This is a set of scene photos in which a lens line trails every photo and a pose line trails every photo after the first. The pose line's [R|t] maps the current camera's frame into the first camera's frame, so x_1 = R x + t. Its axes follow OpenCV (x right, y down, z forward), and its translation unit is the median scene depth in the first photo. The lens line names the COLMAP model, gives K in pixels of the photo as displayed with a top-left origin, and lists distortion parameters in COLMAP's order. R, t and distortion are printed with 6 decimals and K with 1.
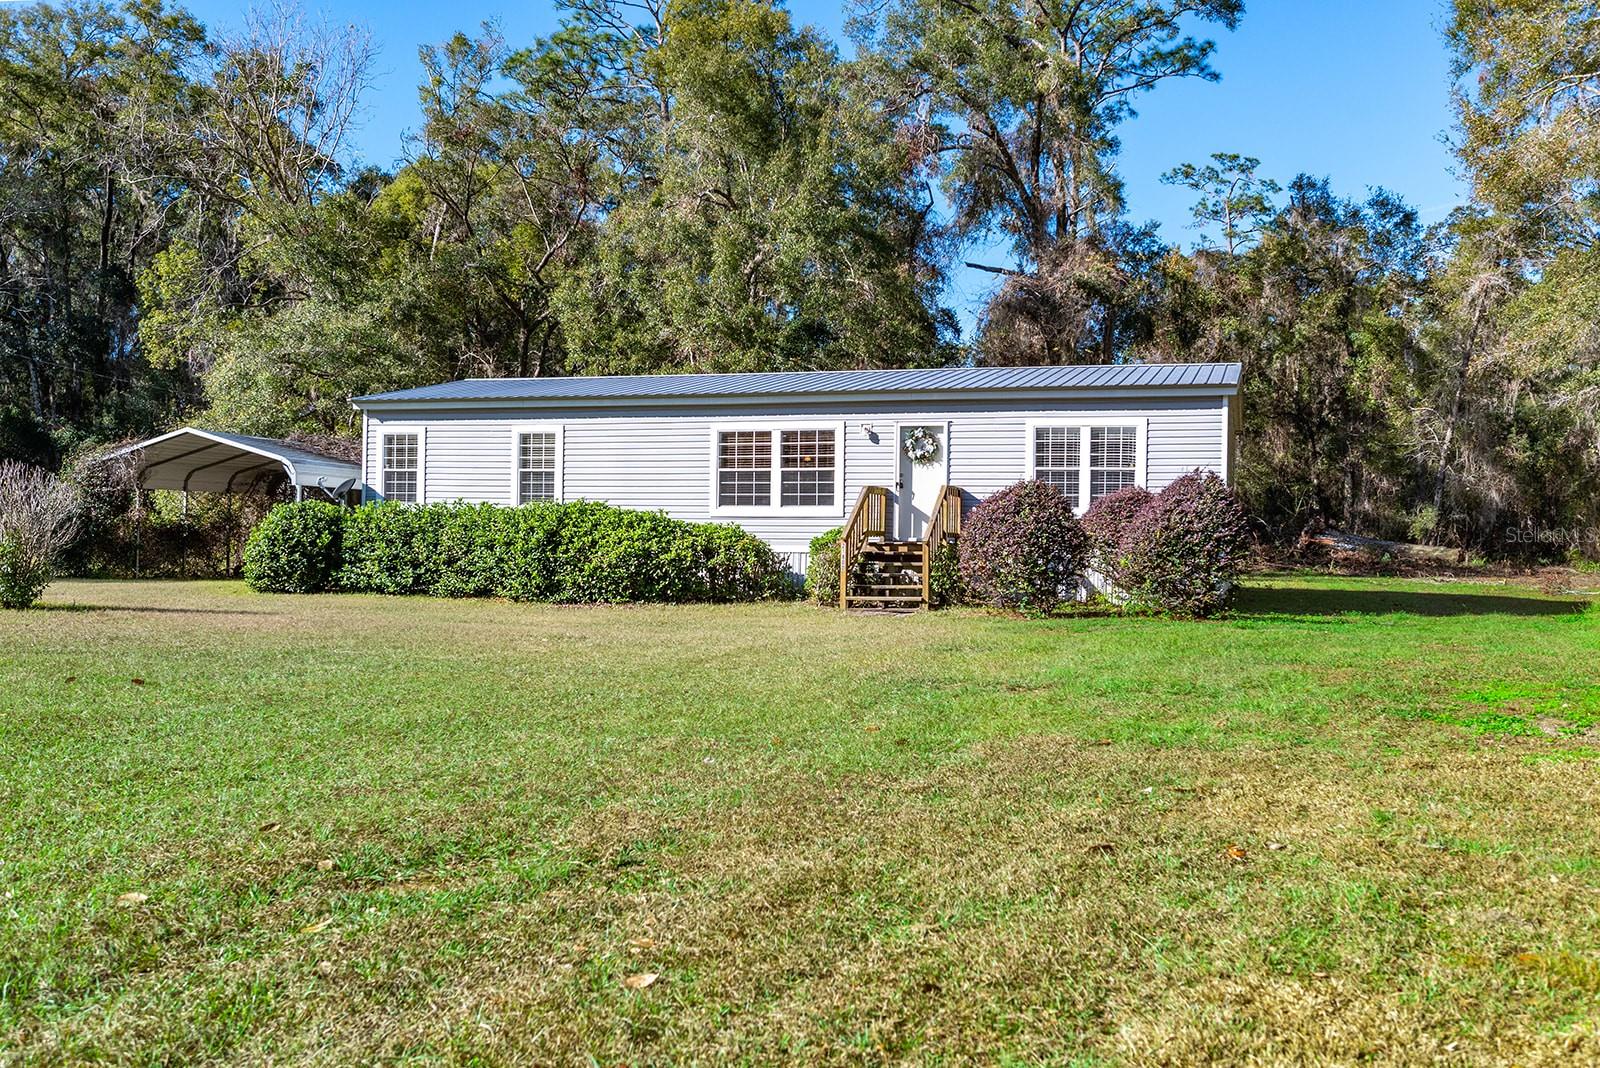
lens RADIAL K [[1354.8, 0, 800.0], [0, 1354.8, 534.0], [0, 0, 1]] dist [0.005450, -0.057118]
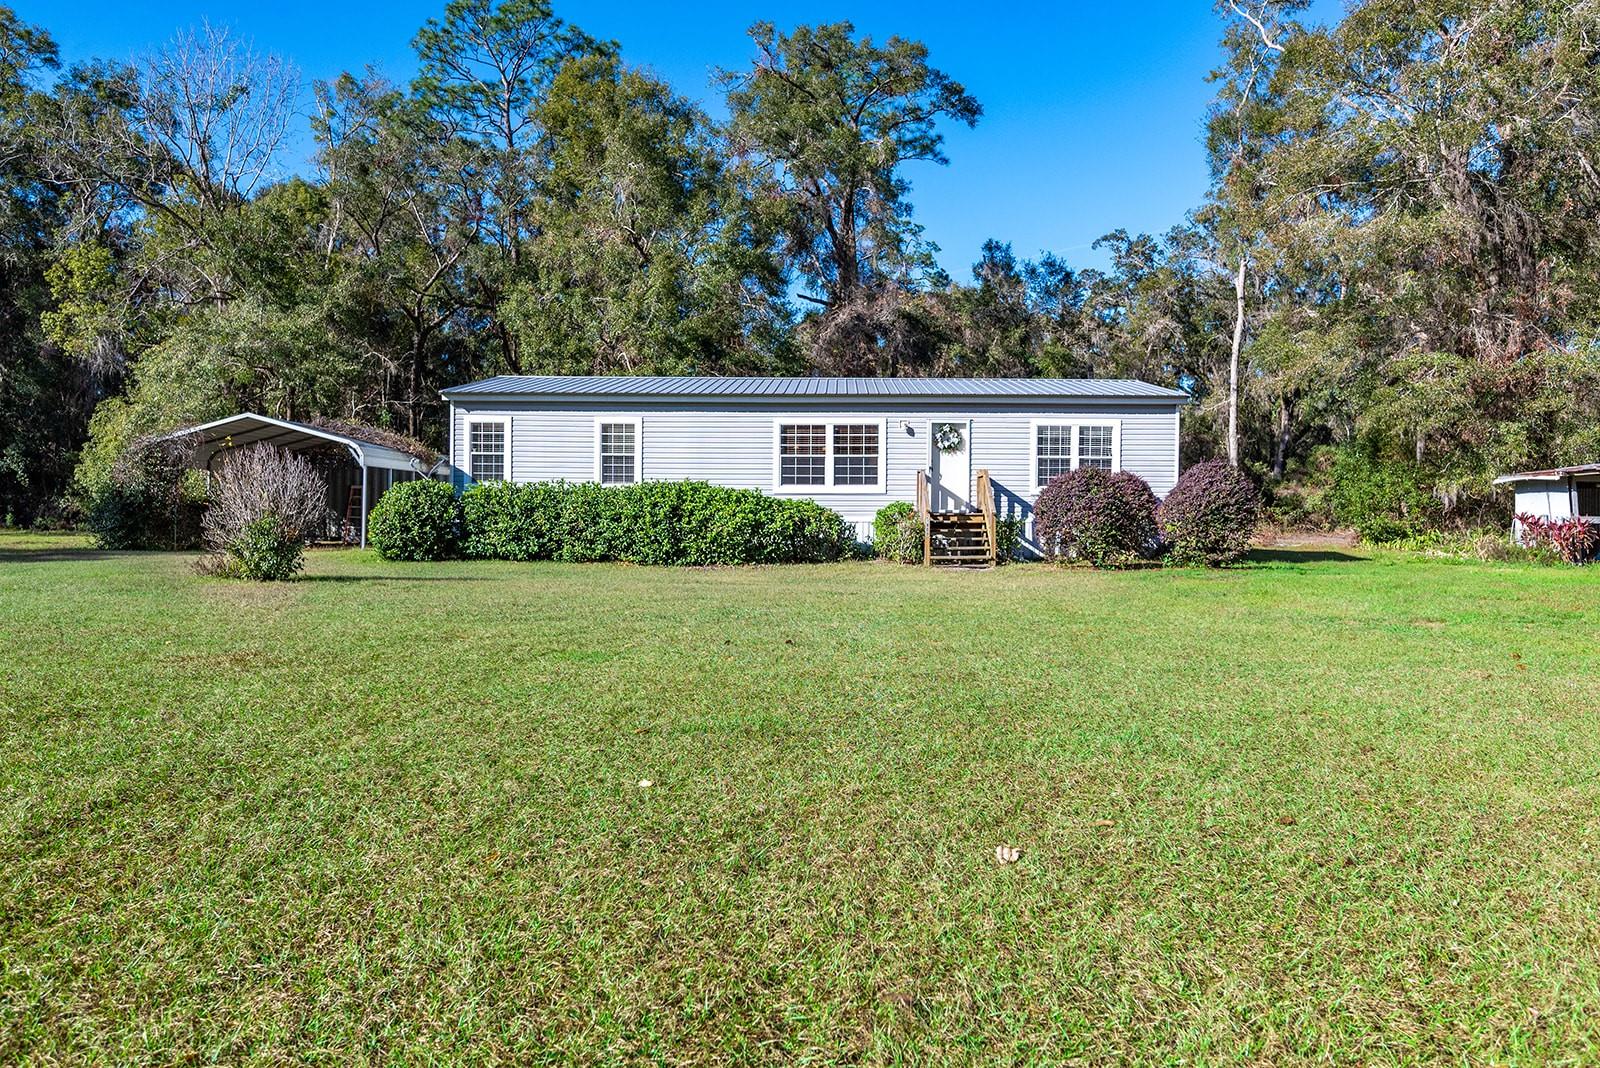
lens RADIAL K [[1055.3, 0, 764.7], [0, 1055.3, 534.8], [0, 0, 1]] dist [-0.000869, -0.002206]
pose [[0.966606, -0.011336, 0.256016, -0.323973], [0.004024, 0.999569, 0.029068, -0.003177], [-0.256235, -0.027068, 0.966235, 0.069975]]
